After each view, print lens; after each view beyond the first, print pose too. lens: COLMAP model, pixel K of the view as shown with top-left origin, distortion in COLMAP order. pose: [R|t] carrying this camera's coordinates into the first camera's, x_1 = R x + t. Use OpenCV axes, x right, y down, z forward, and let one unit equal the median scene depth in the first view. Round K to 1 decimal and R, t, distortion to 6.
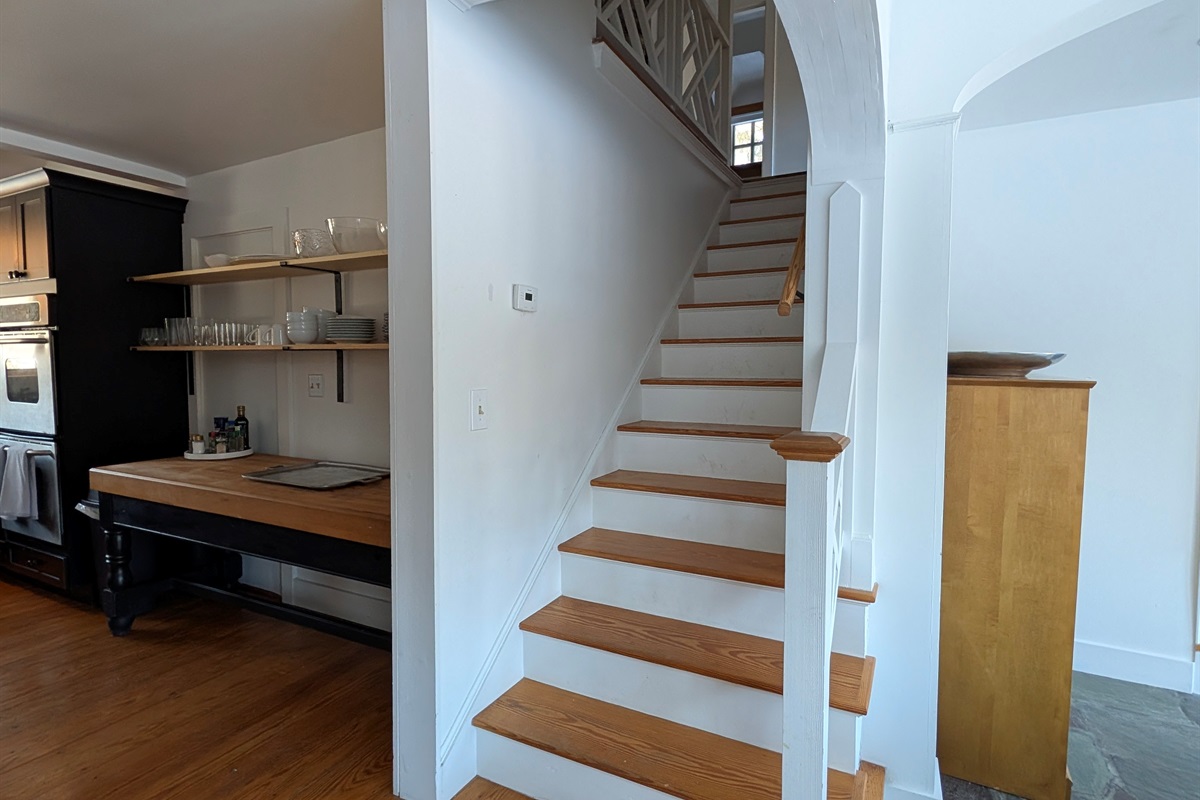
lens RADIAL K [[607.9, 0, 598.3], [0, 607.9, 394.2], [0, 0, 1]] dist [-0.001315, -0.001254]
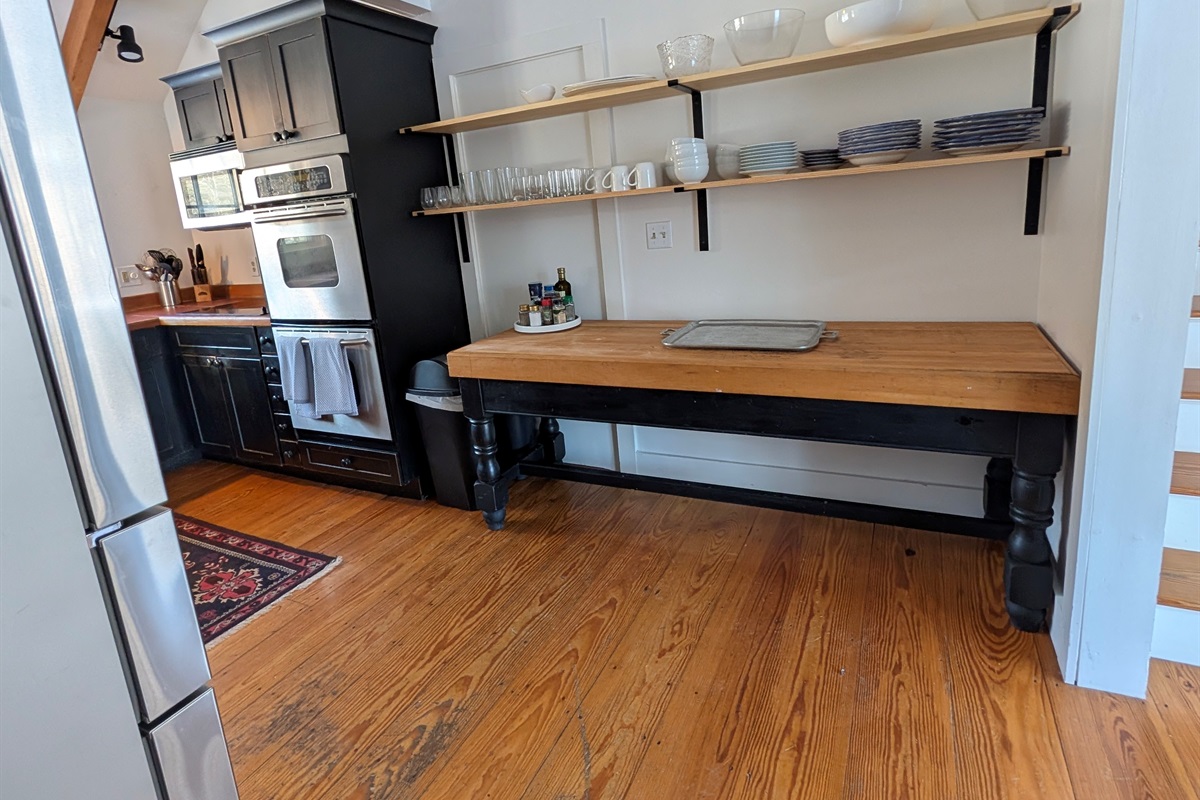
lens RADIAL K [[607.9, 0, 608.0], [0, 607.9, 336.4], [0, 0, 1]] dist [-0.001315, -0.001254]
pose [[0.995640, -0.092918, -0.008179, -0.548963], [0.093038, 0.982987, 0.158371, -0.016601], [-0.006676, -0.158441, 0.987346, 0.130692]]
